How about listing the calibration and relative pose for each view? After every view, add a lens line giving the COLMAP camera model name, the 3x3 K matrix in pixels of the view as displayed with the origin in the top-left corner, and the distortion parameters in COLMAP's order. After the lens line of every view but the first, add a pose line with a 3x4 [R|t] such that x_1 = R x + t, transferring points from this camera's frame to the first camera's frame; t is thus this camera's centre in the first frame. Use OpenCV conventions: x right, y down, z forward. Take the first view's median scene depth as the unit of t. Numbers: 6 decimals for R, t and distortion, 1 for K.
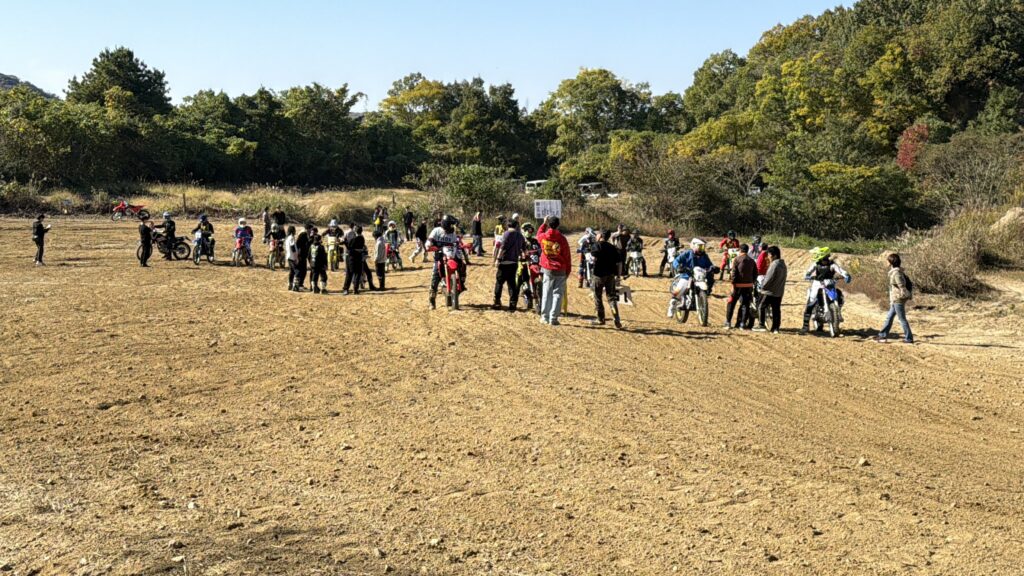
lens RADIAL K [[1411.5, 0, 512.0], [0, 1411.5, 288.0], [0, 0, 1]] dist [0.203366, -0.351638]
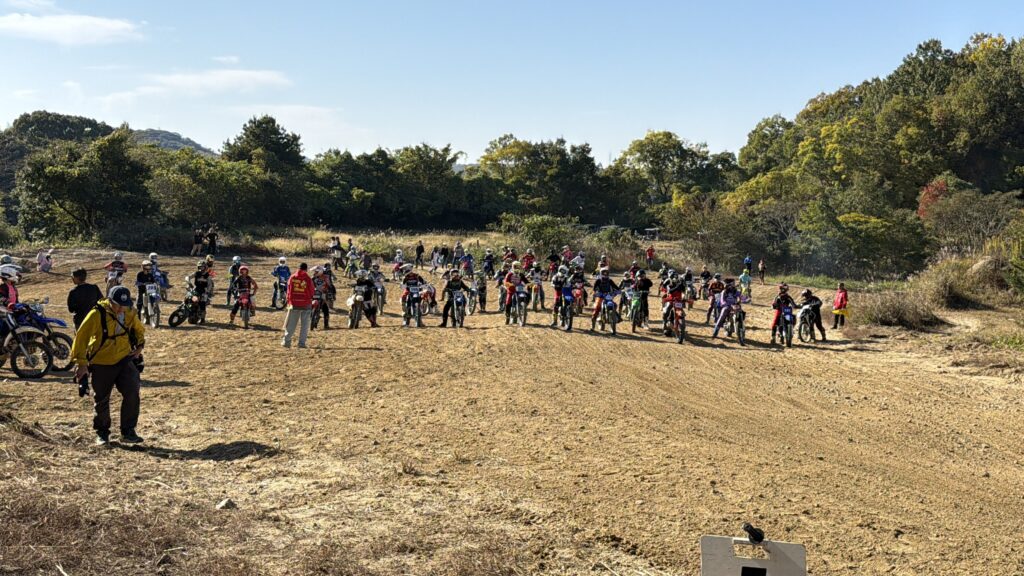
lens RADIAL K [[1325.1, 0, 512.0], [0, 1325.1, 288.0], [0, 0, 1]] dist [0.218895, -0.637795]
pose [[0.996419, 0.011983, -0.083700, 0.030243], [-0.013872, 0.999661, -0.022022, 0.000738], [0.083408, 0.023104, 0.996248, -0.101657]]
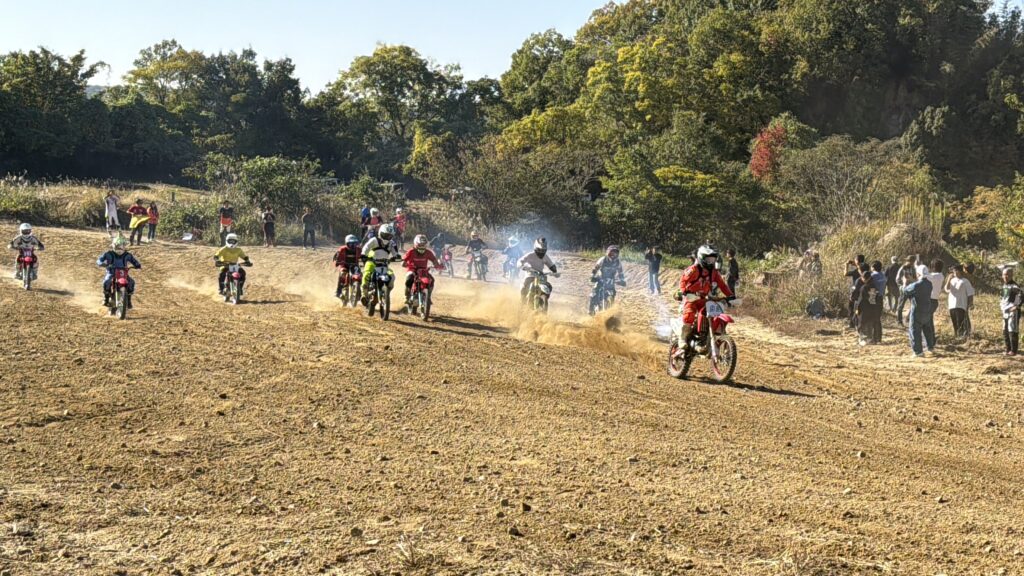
lens RADIAL K [[1783.1, 0, 512.0], [0, 1783.1, 288.0], [0, 0, 1]] dist [0.192178, -0.158784]
pose [[0.986385, 0.015135, 0.163756, -0.043231], [-0.012512, 0.999776, -0.017042, 0.003558], [-0.163978, 0.014761, 0.986354, -0.034513]]
